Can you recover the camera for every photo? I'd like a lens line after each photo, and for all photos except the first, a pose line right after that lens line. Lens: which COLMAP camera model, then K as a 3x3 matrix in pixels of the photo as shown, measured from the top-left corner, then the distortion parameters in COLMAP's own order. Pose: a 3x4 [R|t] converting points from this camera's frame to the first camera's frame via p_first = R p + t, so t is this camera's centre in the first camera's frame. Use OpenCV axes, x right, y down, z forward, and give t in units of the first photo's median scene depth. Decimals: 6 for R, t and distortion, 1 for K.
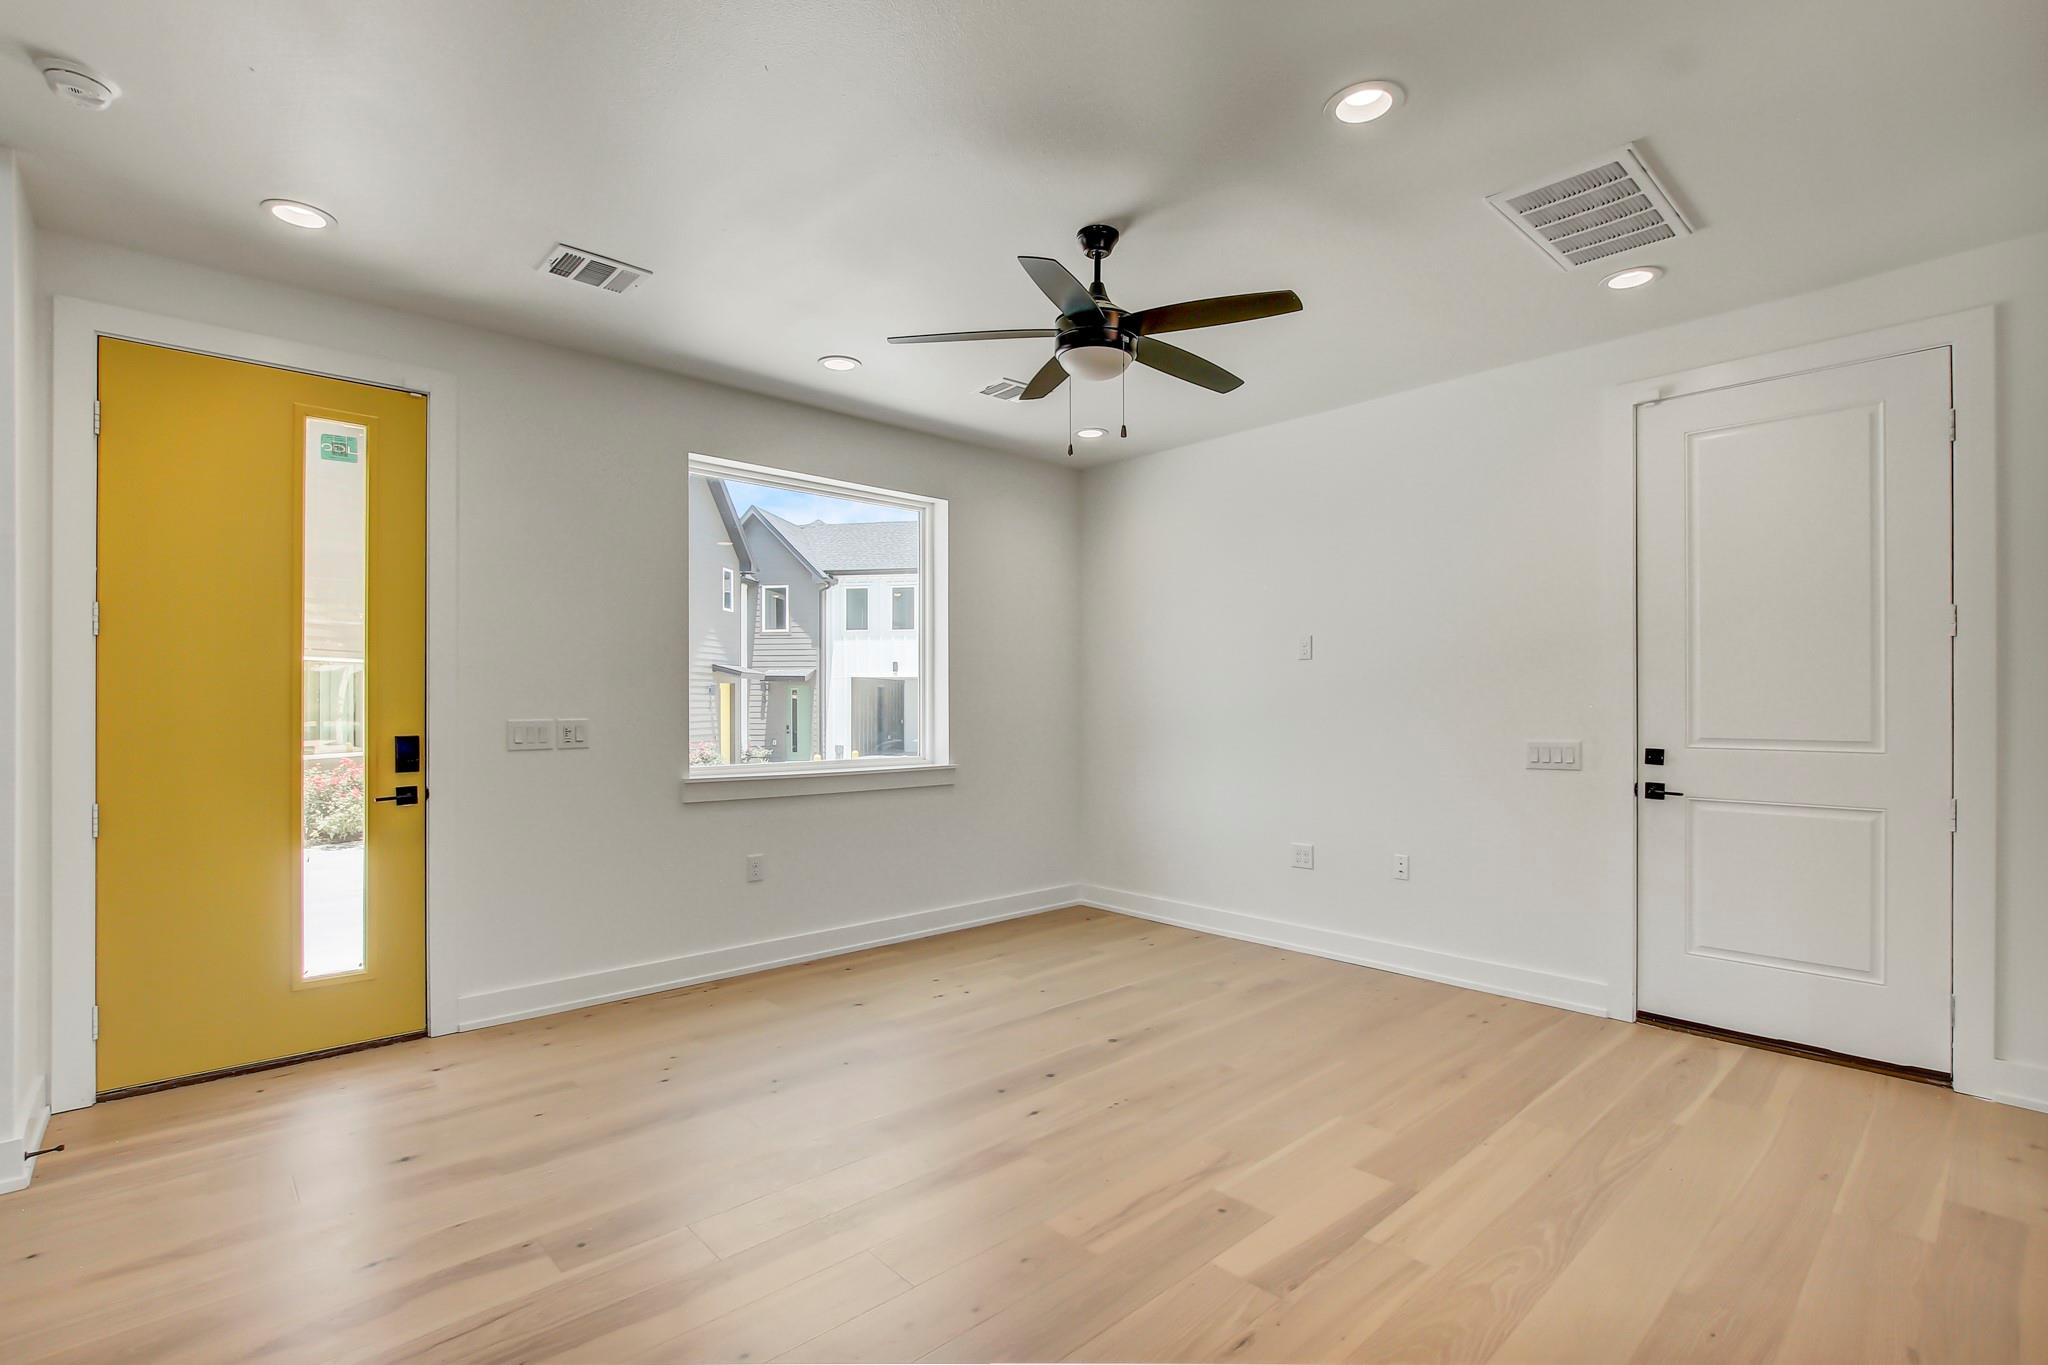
lens RADIAL K [[950.4, 0, 1032.0], [0, 950.4, 695.1], [0, 0, 1]] dist [-0.009724, 0.000132]
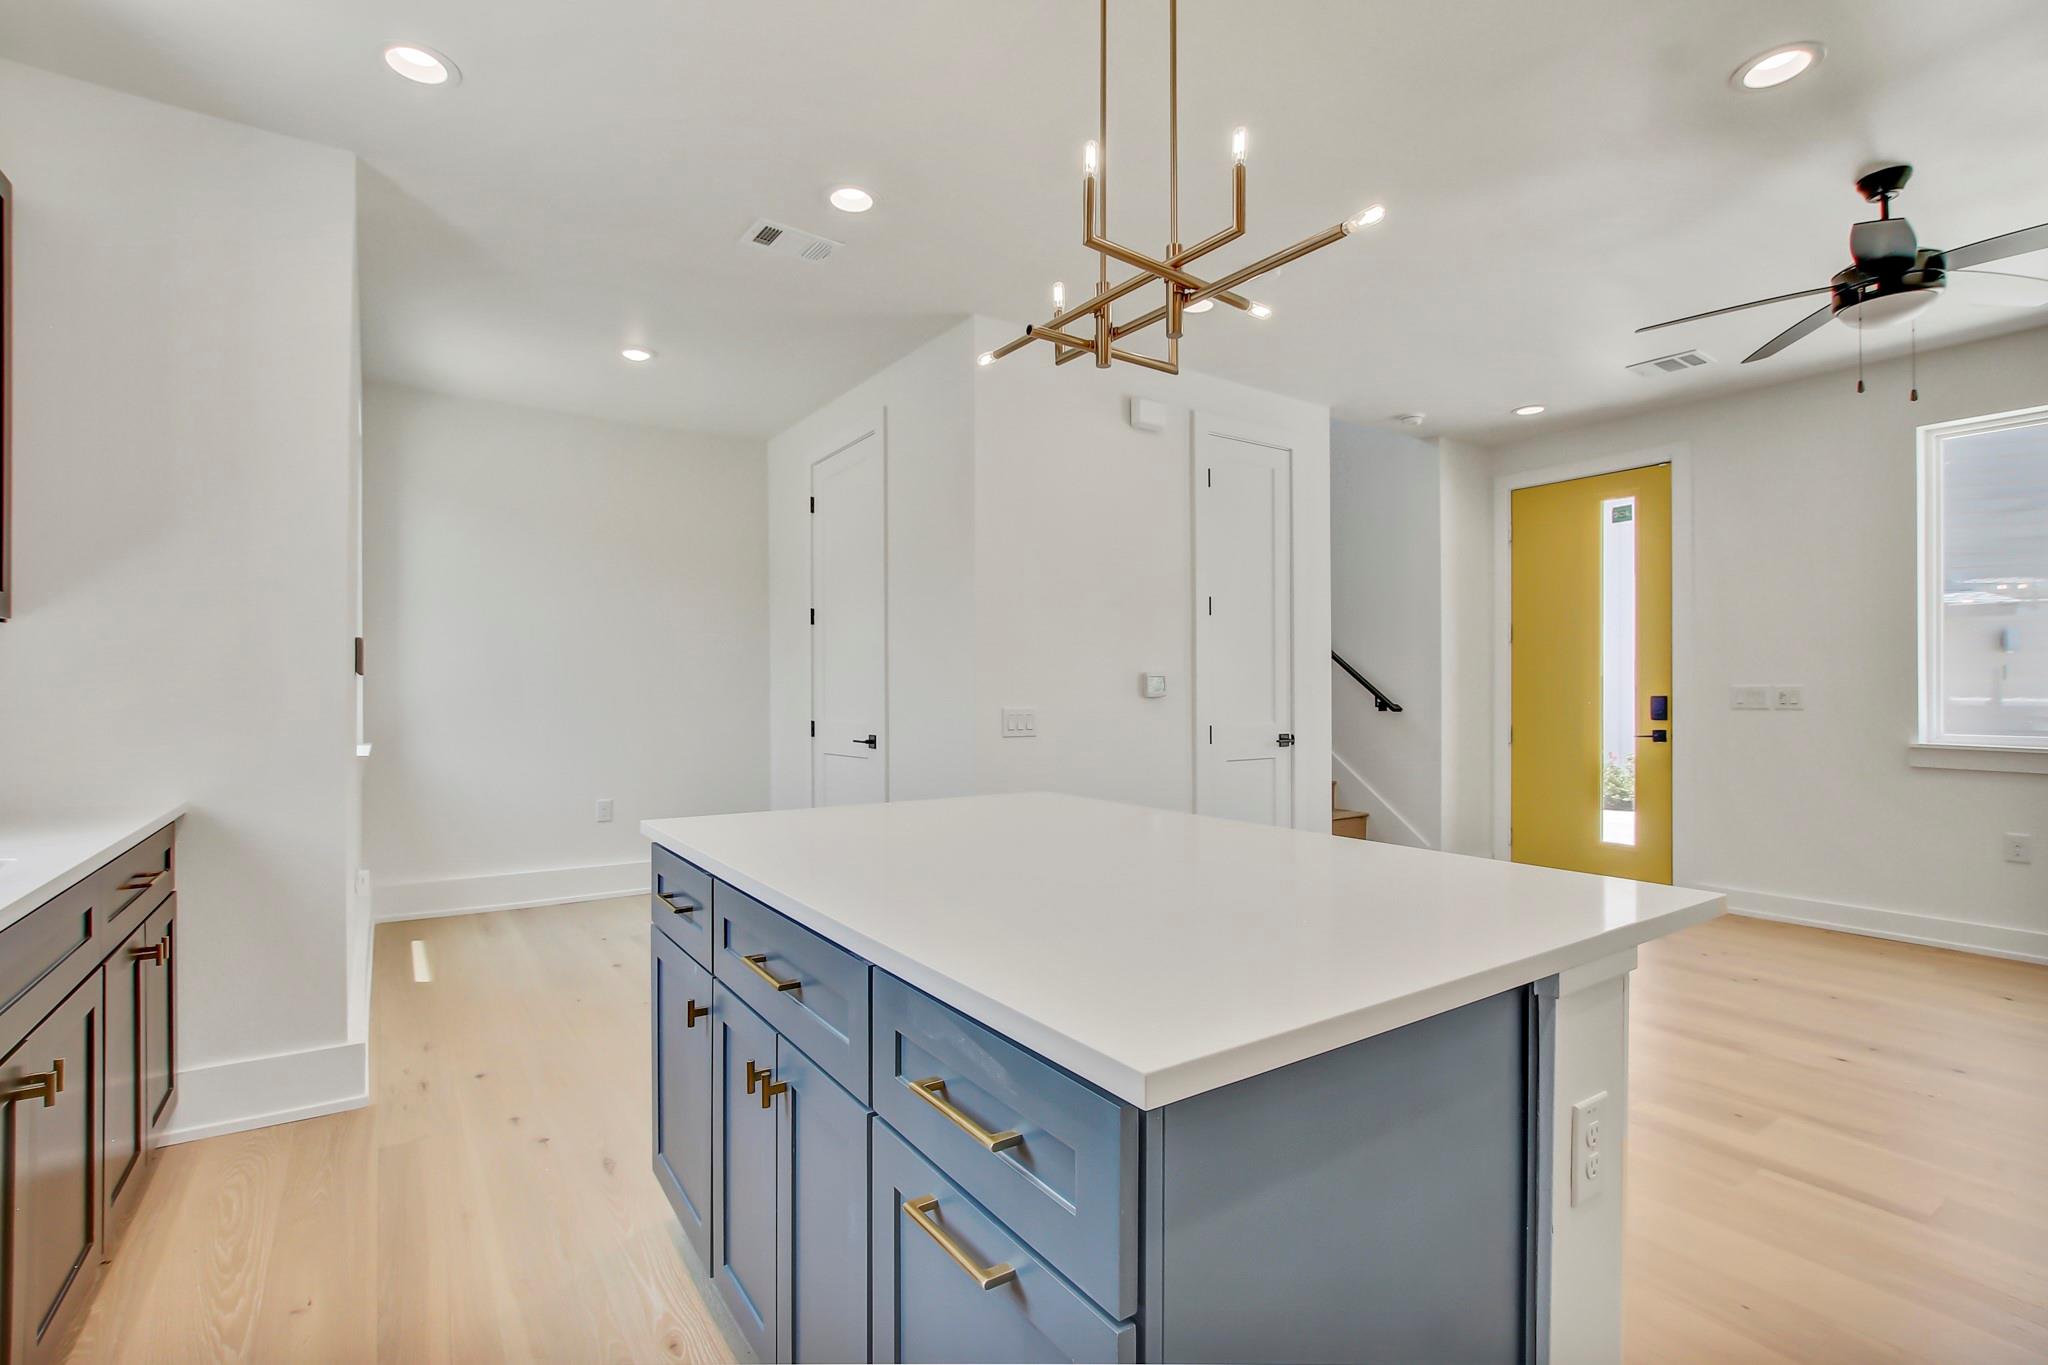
lens RADIAL K [[950.4, 0, 1016.4], [0, 950.4, 684.2], [0, 0, 1]] dist [-0.009724, 0.000132]
pose [[-0.148979, -0.001749, -0.988839, 0.959511], [0.010163, 0.999943, -0.003299, 0.019460], [0.988788, -0.010541, -0.148953, 0.219148]]
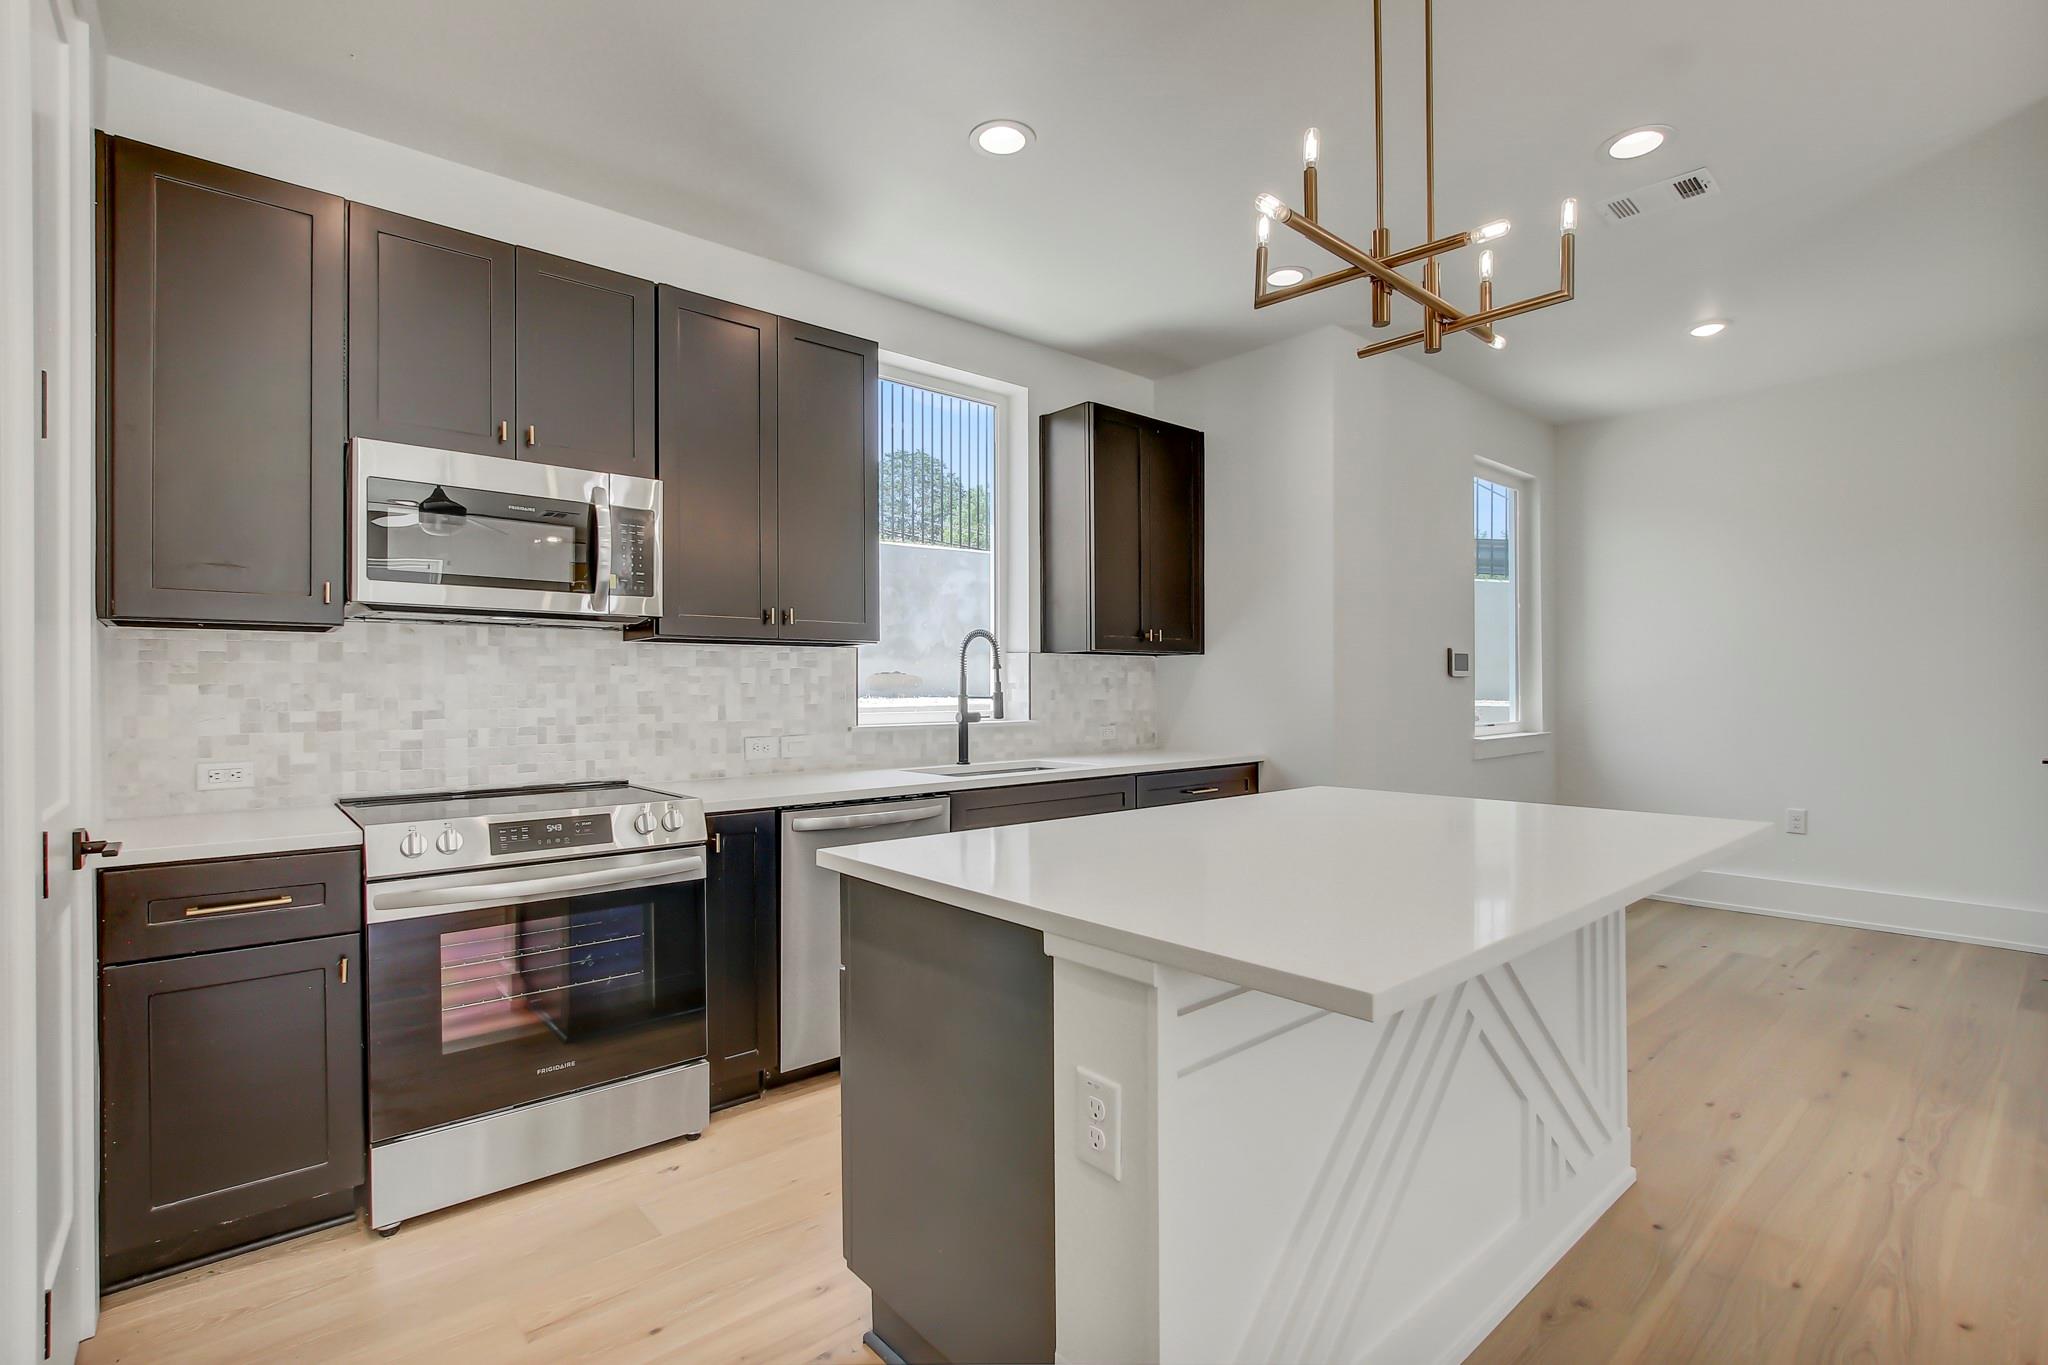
lens RADIAL K [[950.4, 0, 1031.0], [0, 950.4, 690.8], [0, 0, 1]] dist [-0.009724, 0.000132]
pose [[-0.999211, 0.003915, 0.039526, 0.613680], [0.003670, 0.999974, -0.006279, 0.026013], [-0.039549, -0.006129, -0.999199, 0.720915]]
